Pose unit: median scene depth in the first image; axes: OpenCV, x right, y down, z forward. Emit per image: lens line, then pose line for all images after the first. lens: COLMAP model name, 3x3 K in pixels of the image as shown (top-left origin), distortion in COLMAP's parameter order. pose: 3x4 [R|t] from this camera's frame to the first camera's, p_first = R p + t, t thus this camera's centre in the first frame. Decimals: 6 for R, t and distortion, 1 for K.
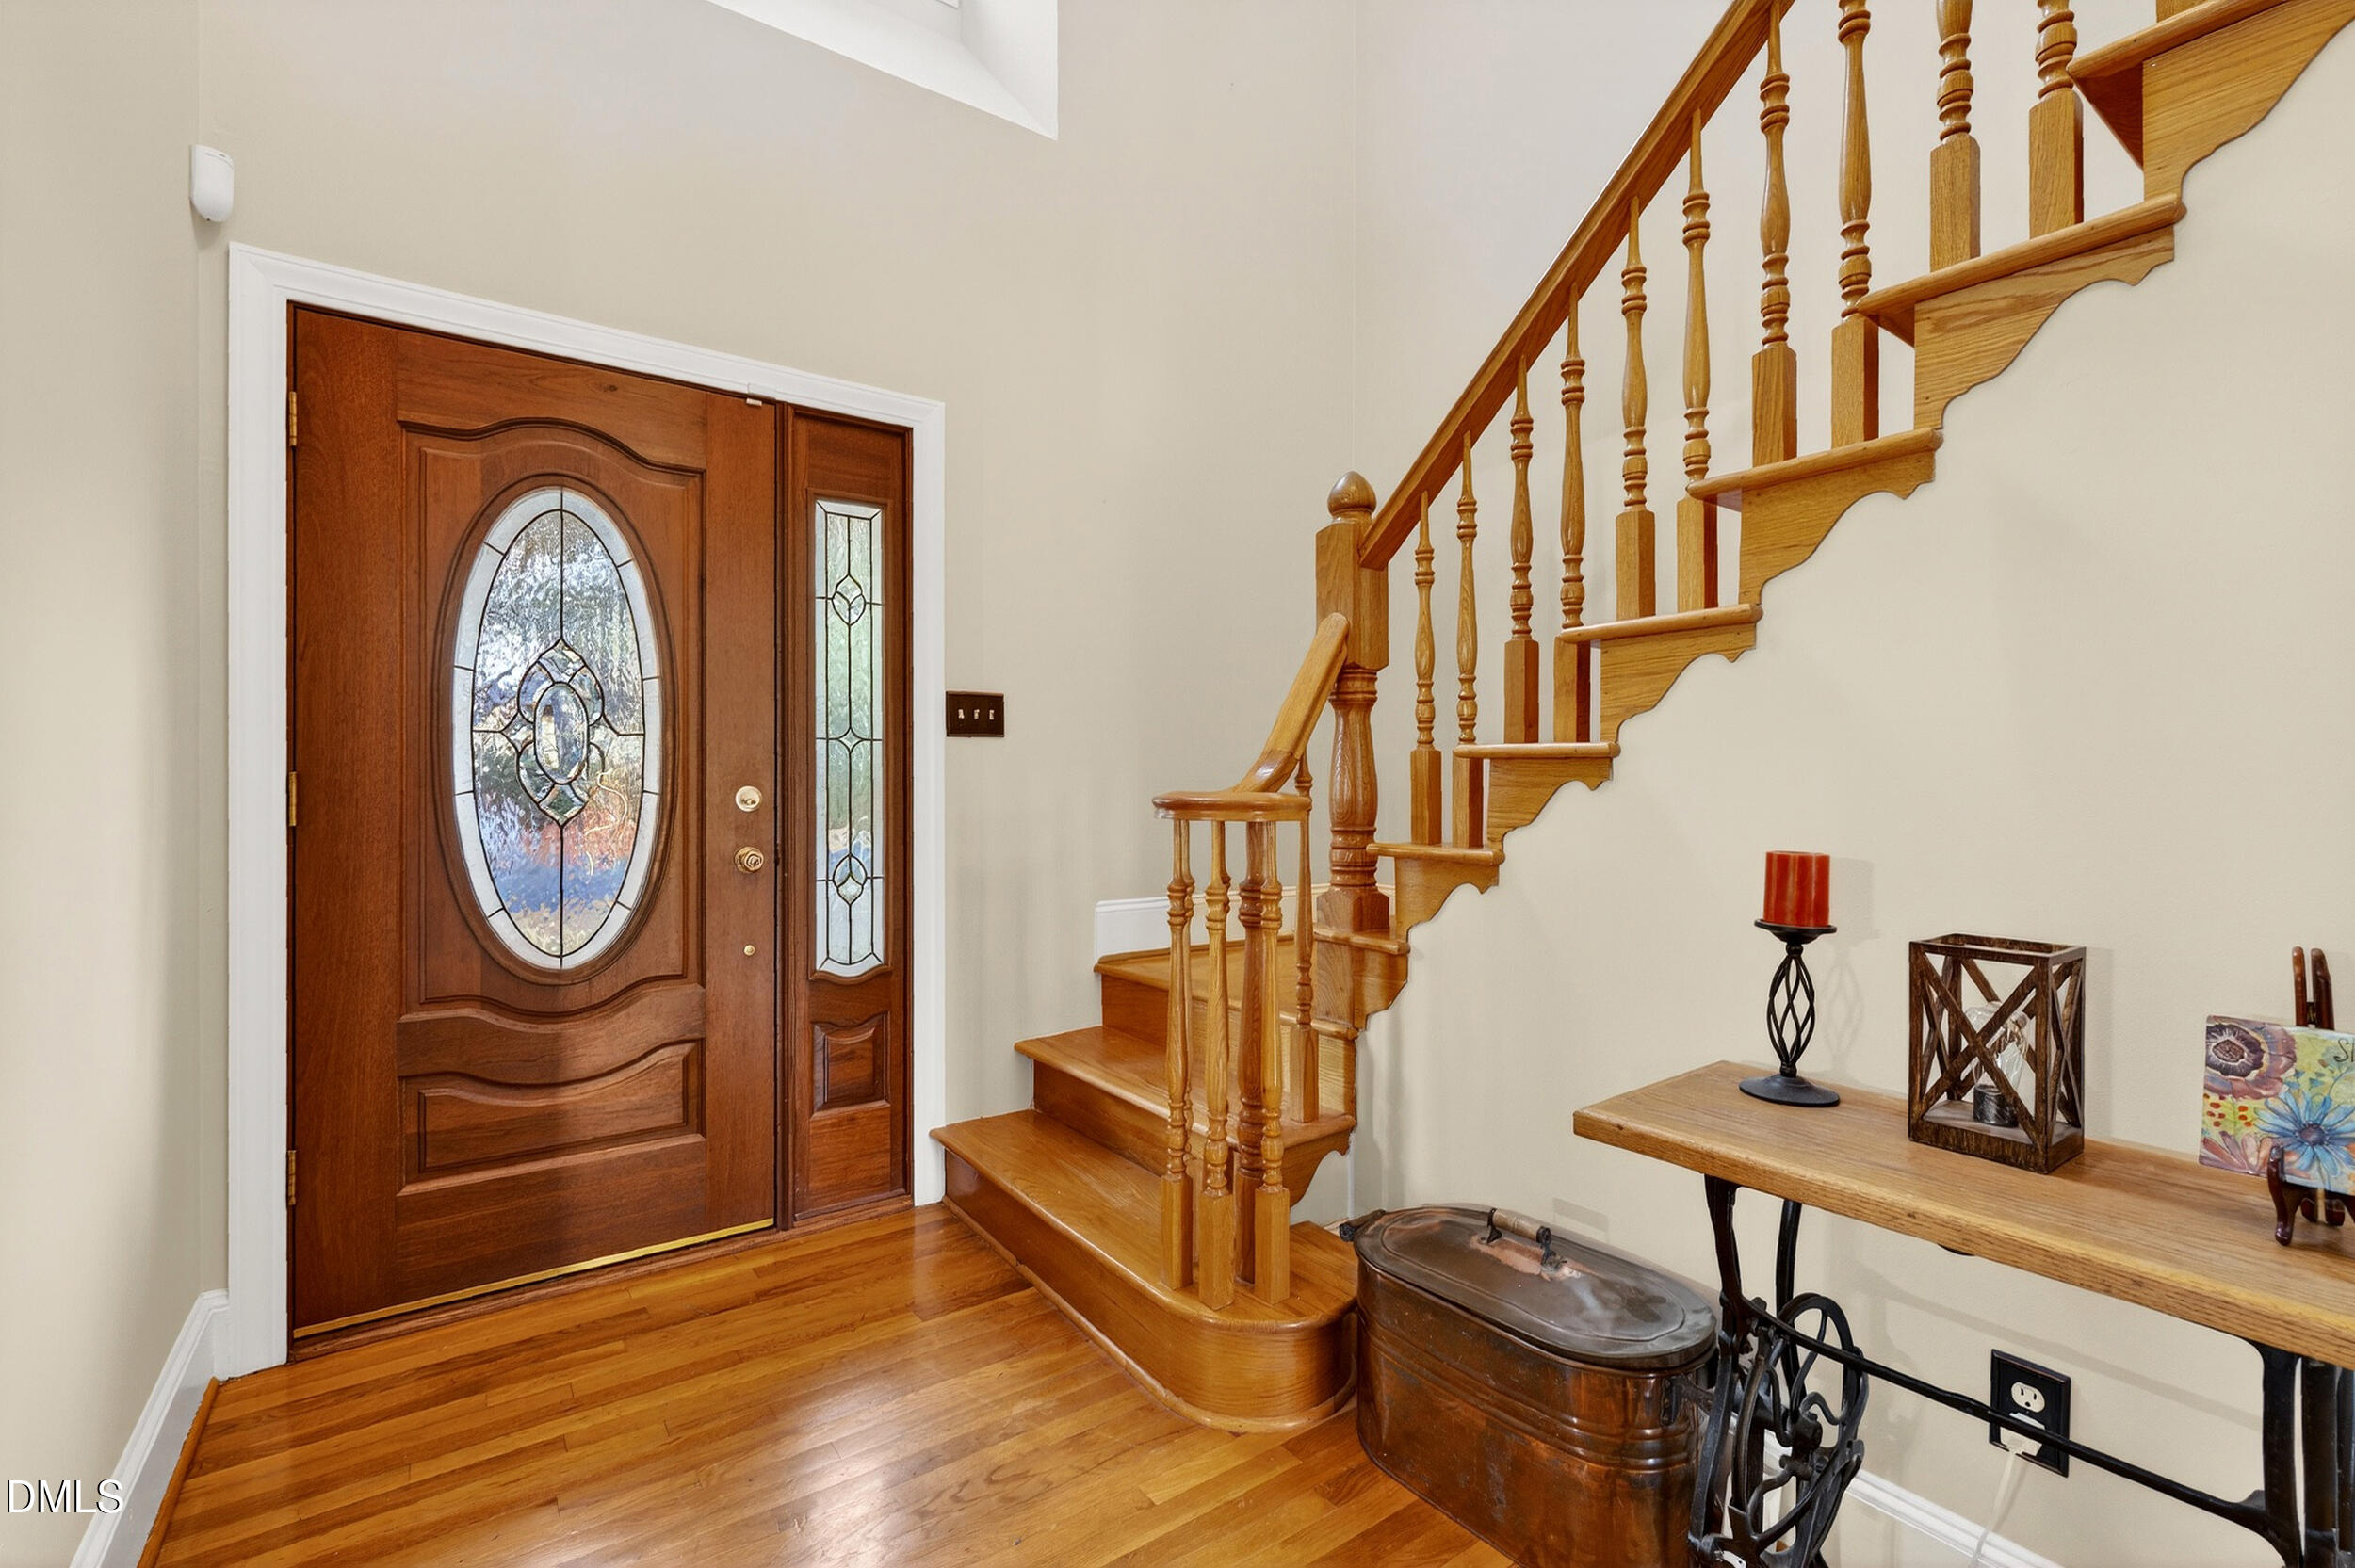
lens RADIAL K [[1020.5, 0, 1177.5], [0, 1020.5, 784.0], [0, 0, 1]] dist [0.000918, -0.000177]
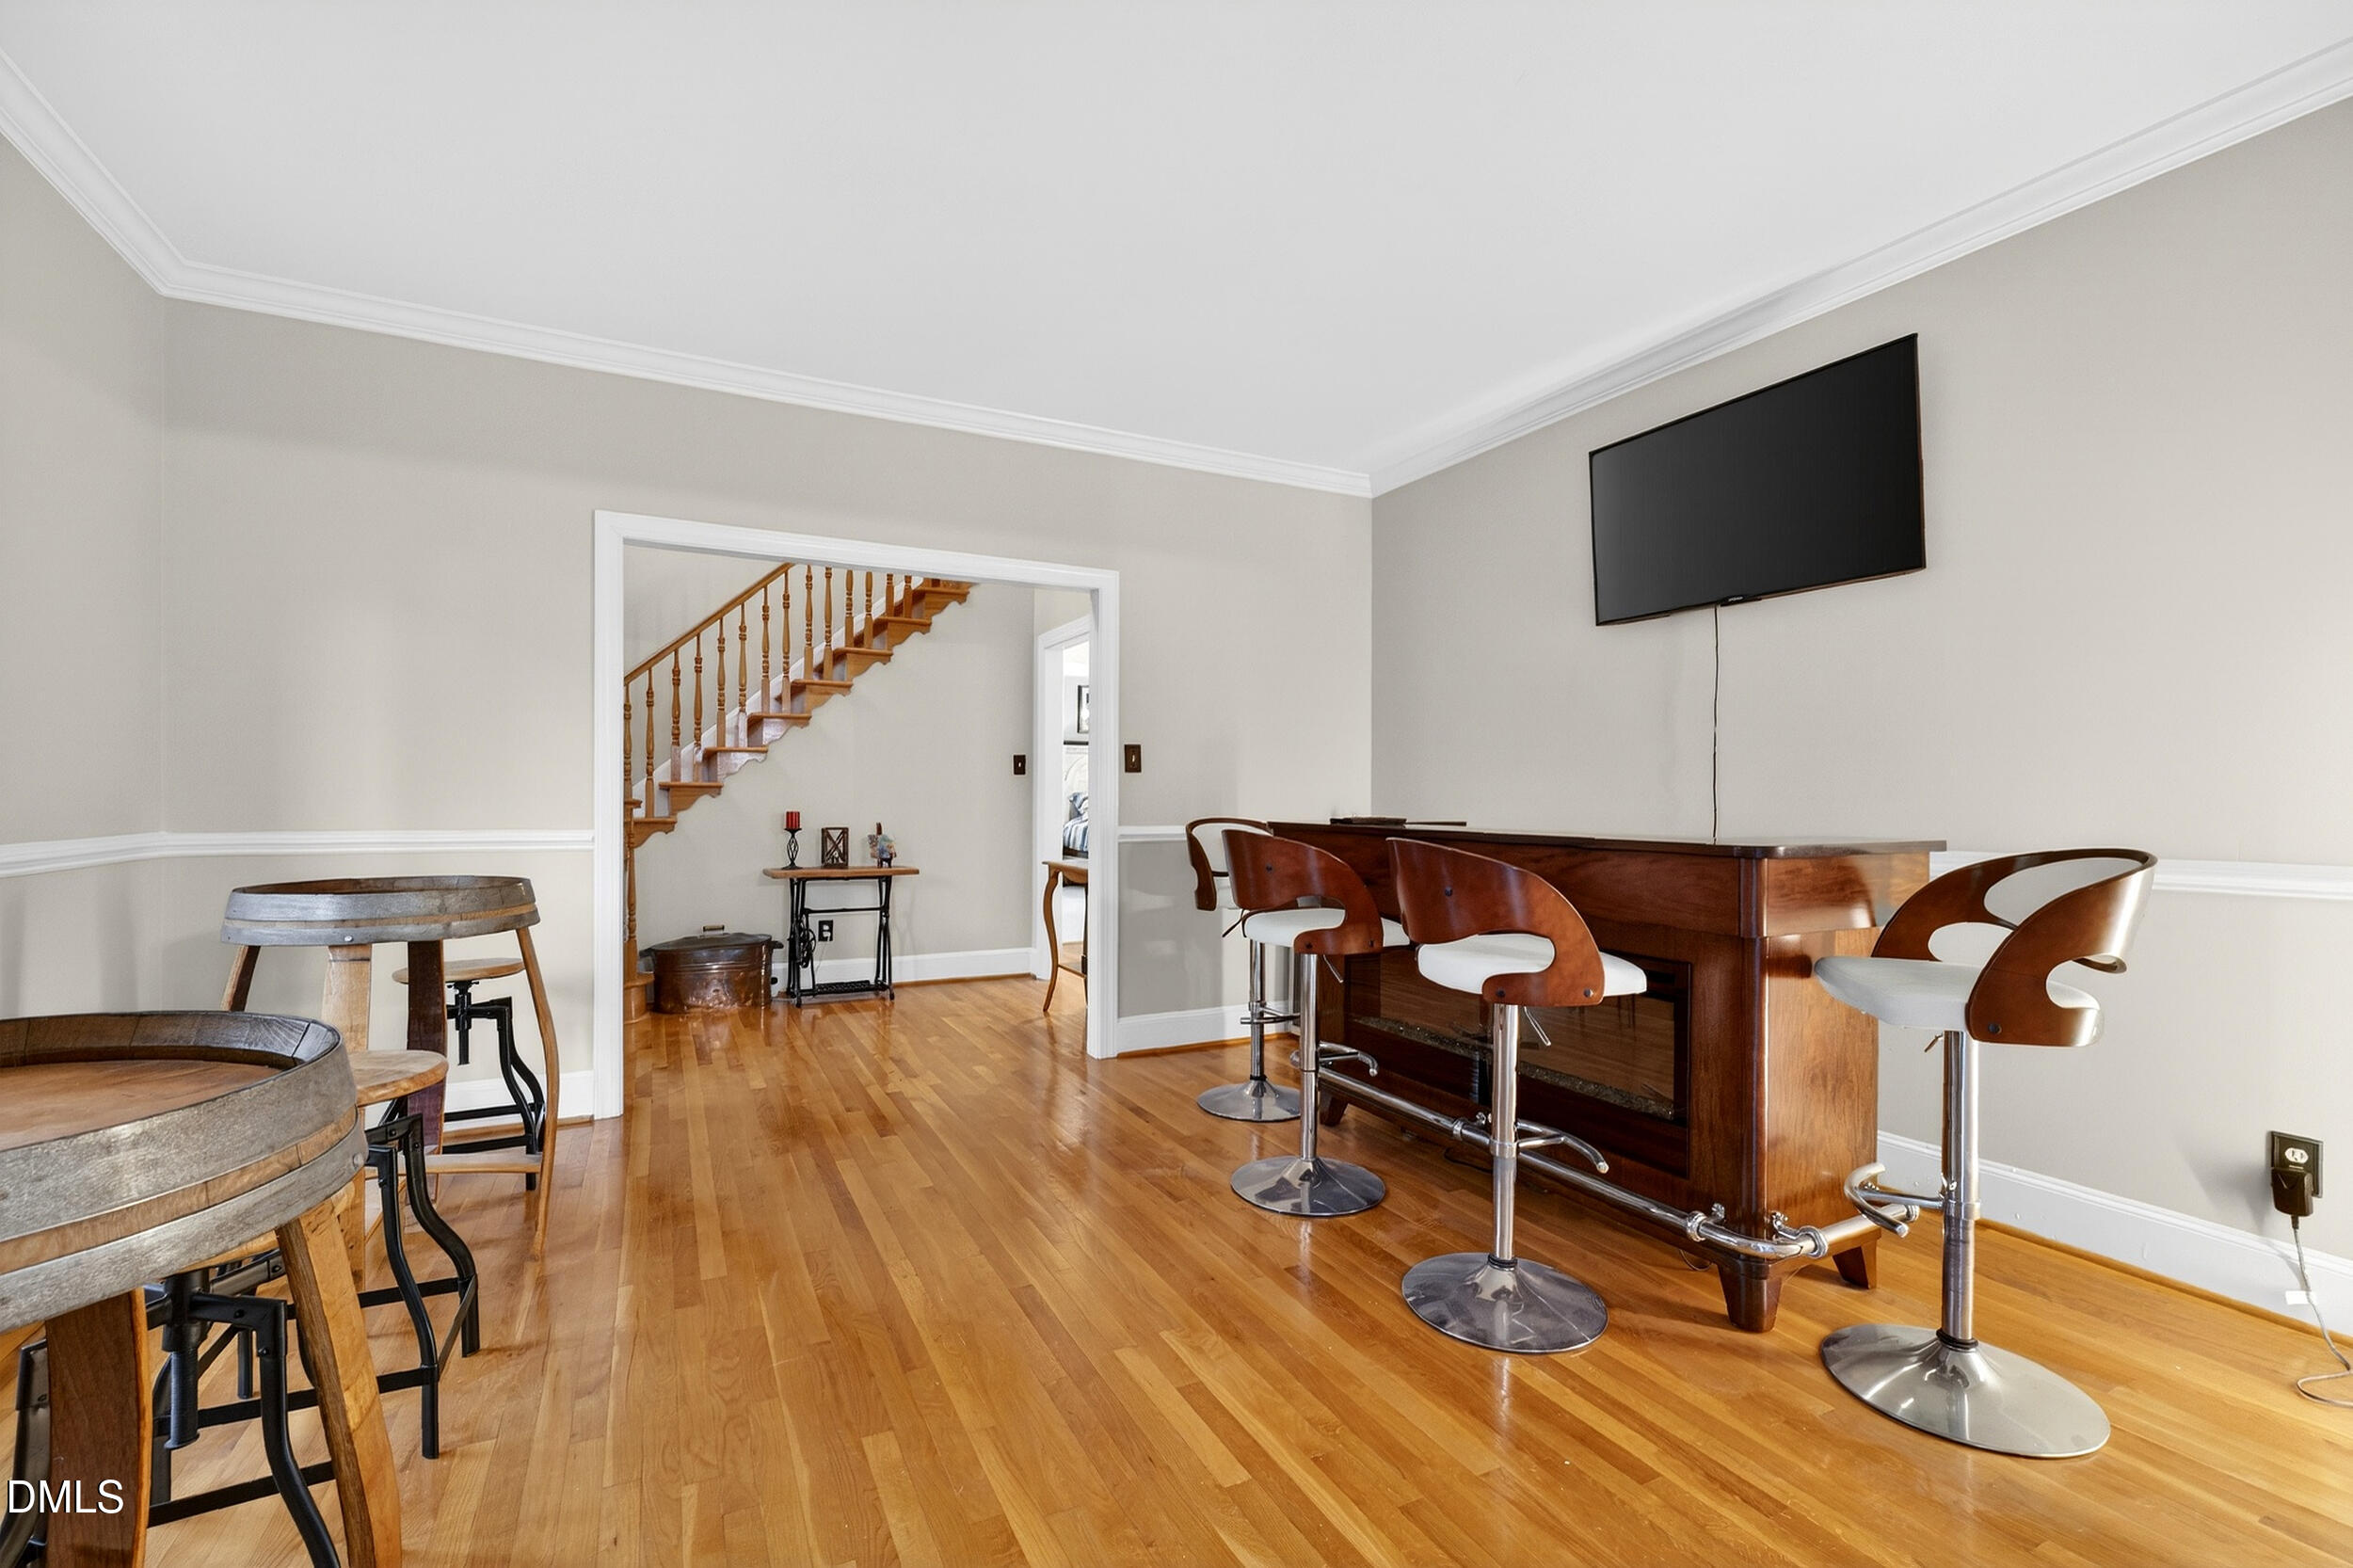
lens RADIAL K [[1019.7, 0, 1176.5], [0, 1019.7, 784.0], [0, 0, 1]] dist [0.000918, -0.000177]
pose [[0.140895, 0.002053, 0.990022, -3.379286], [-0.001018, 0.999998, -0.001929, -0.044737], [-0.990024, -0.000736, 0.140897, -1.182682]]
